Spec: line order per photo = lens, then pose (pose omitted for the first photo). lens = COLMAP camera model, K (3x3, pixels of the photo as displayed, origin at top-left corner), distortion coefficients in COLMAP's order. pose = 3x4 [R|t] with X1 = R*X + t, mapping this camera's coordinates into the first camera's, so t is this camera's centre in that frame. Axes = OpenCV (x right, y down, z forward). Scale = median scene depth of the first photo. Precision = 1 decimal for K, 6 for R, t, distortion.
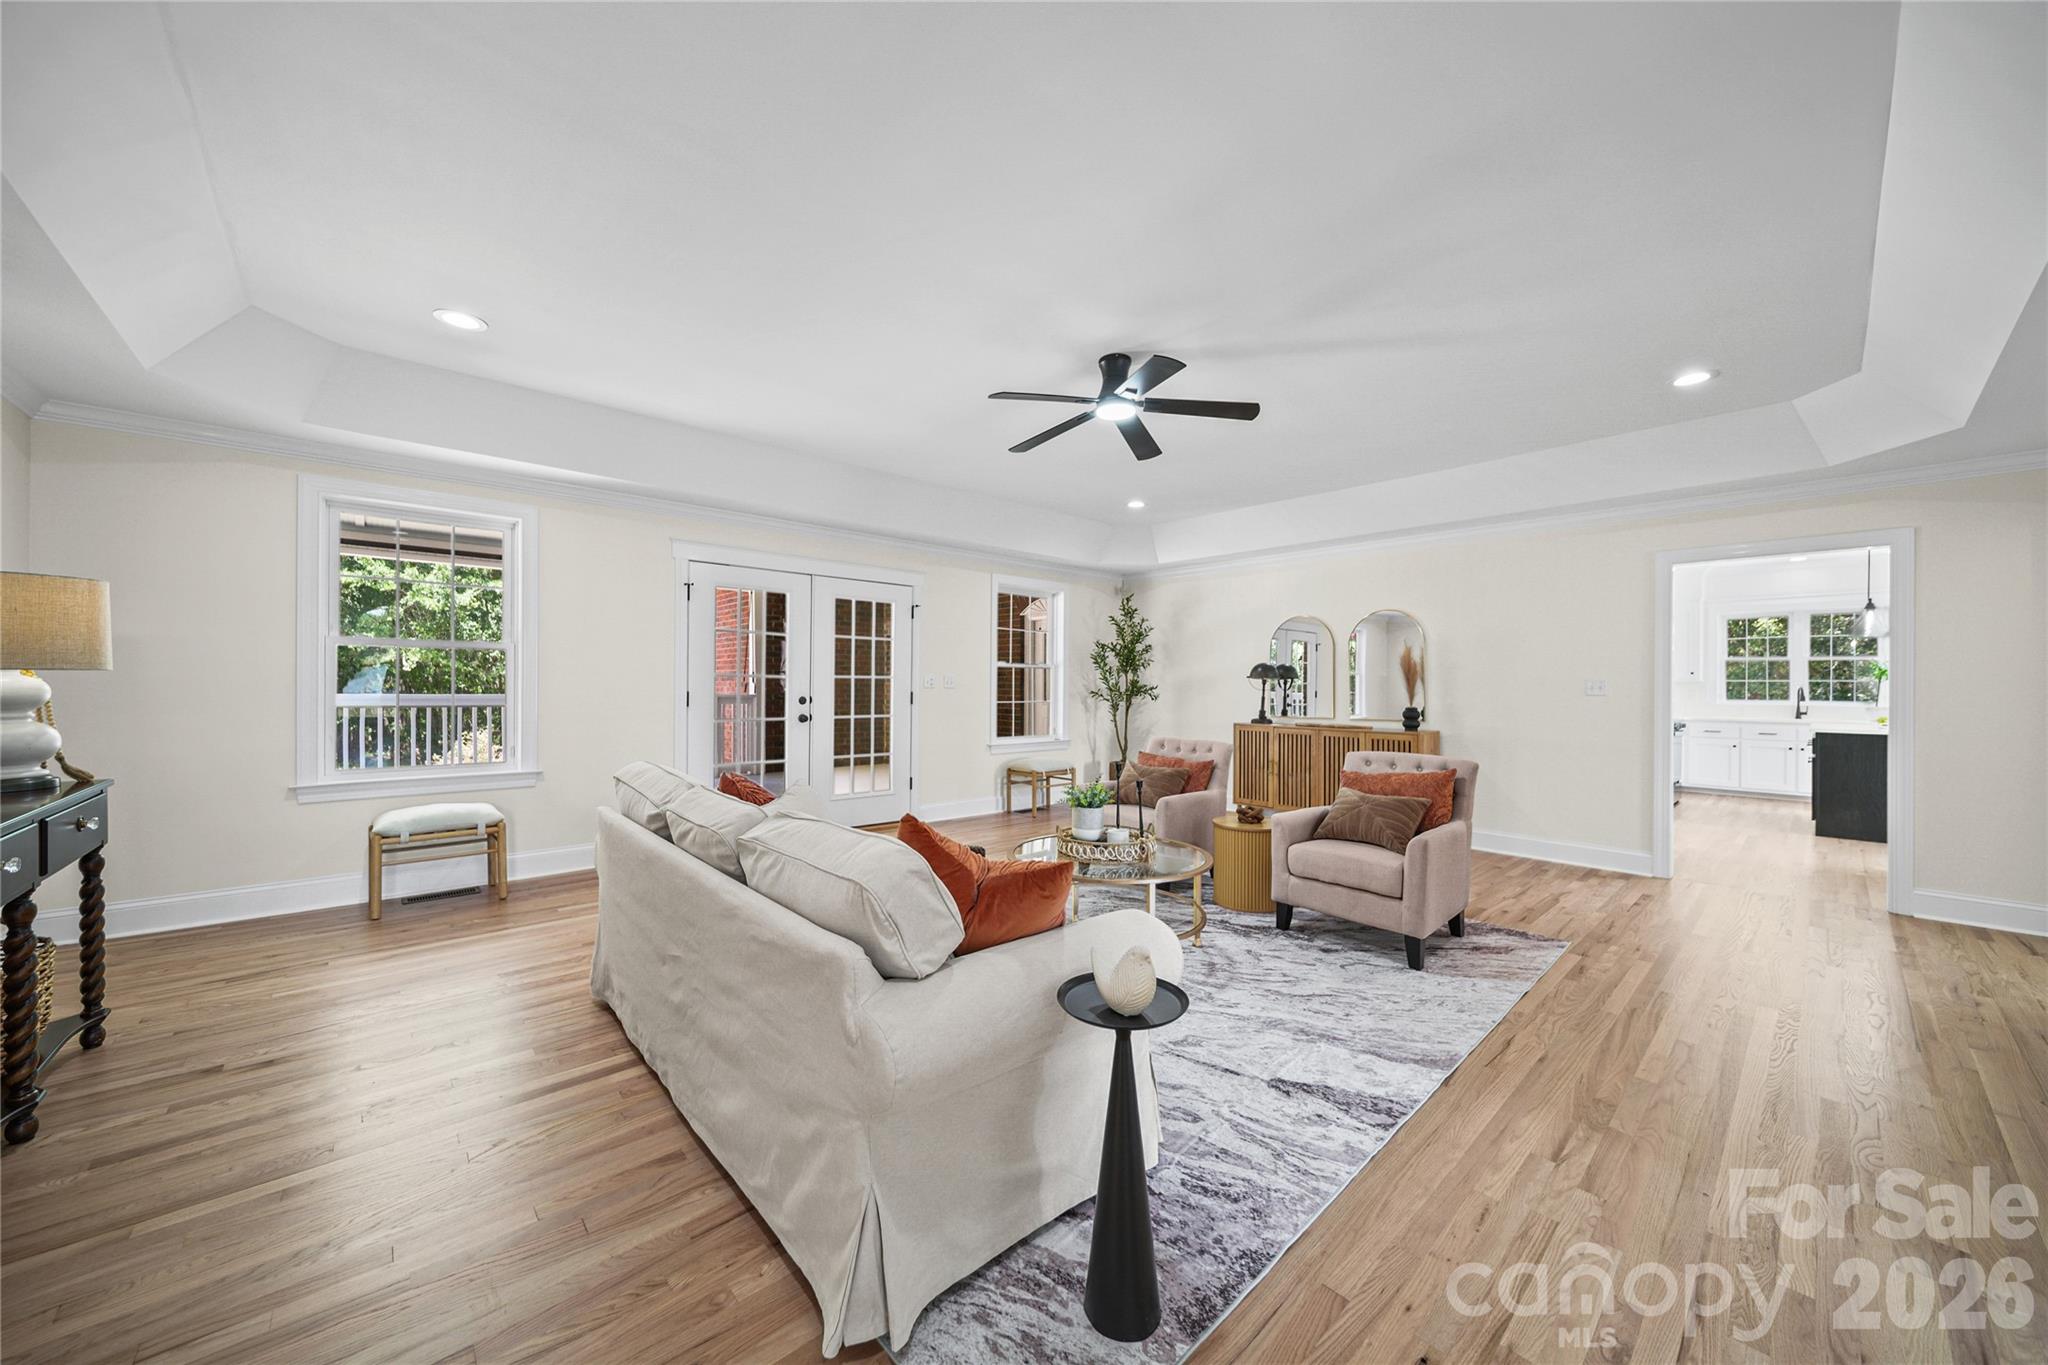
lens RADIAL K [[735.1, 0, 1032.3], [0, 735.1, 685.6], [0, 0, 1]] dist [0.001630, 0.000158]
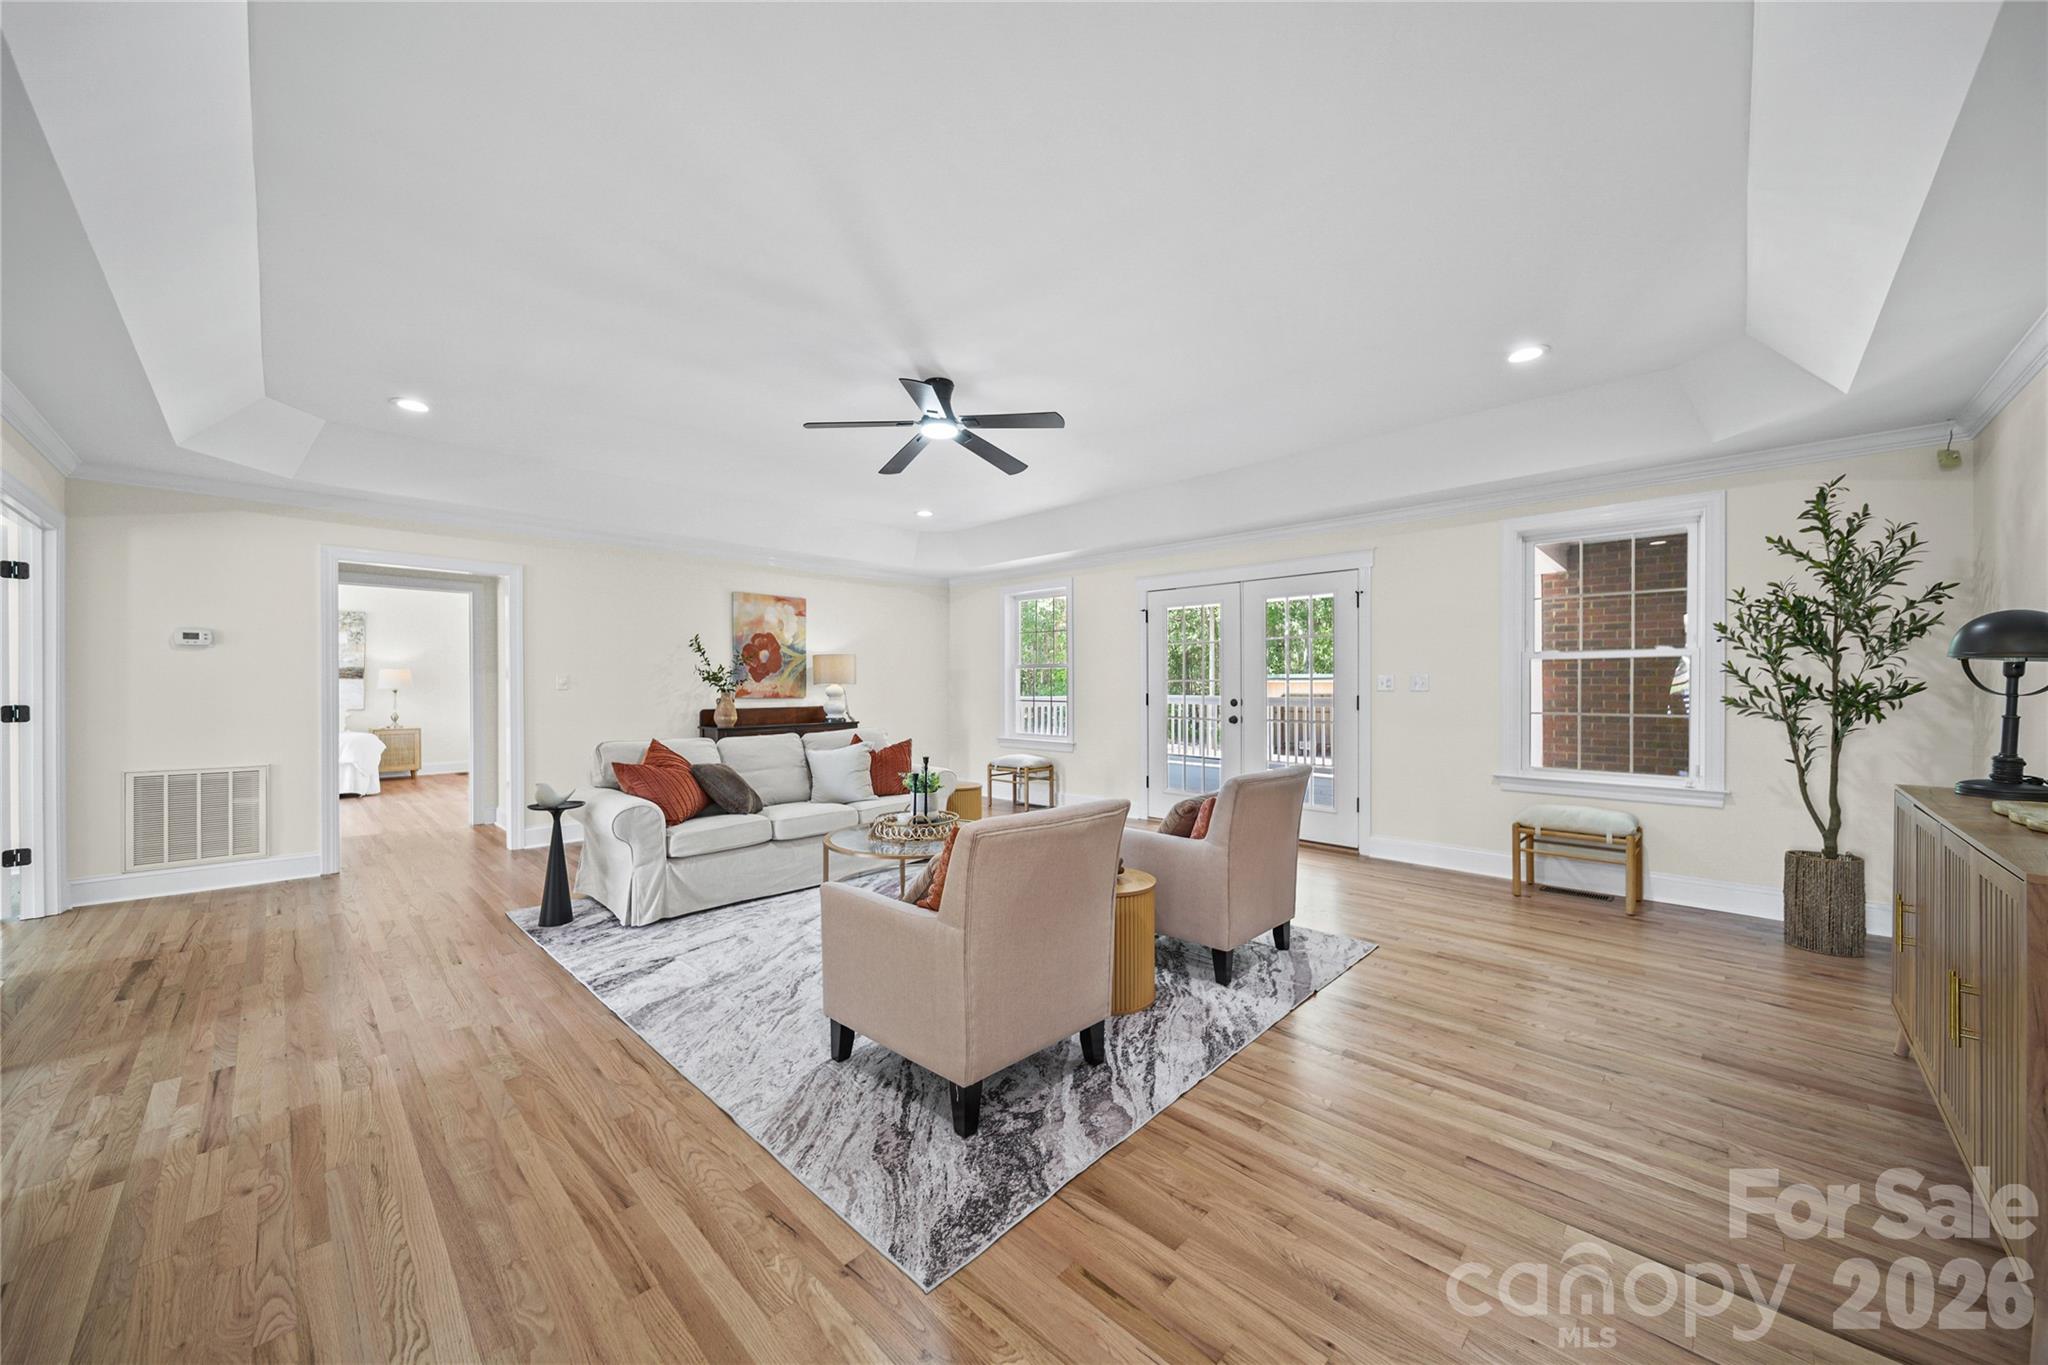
lens RADIAL K [[735.1, 0, 1029.0], [0, 735.1, 689.2], [0, 0, 1]] dist [0.001630, 0.000158]
pose [[0.051893, -0.005599, -0.998637, 1.207360], [0.000278, 0.999984, -0.005592, 0.010729], [0.998653, 0.000012, 0.051894, 1.084390]]
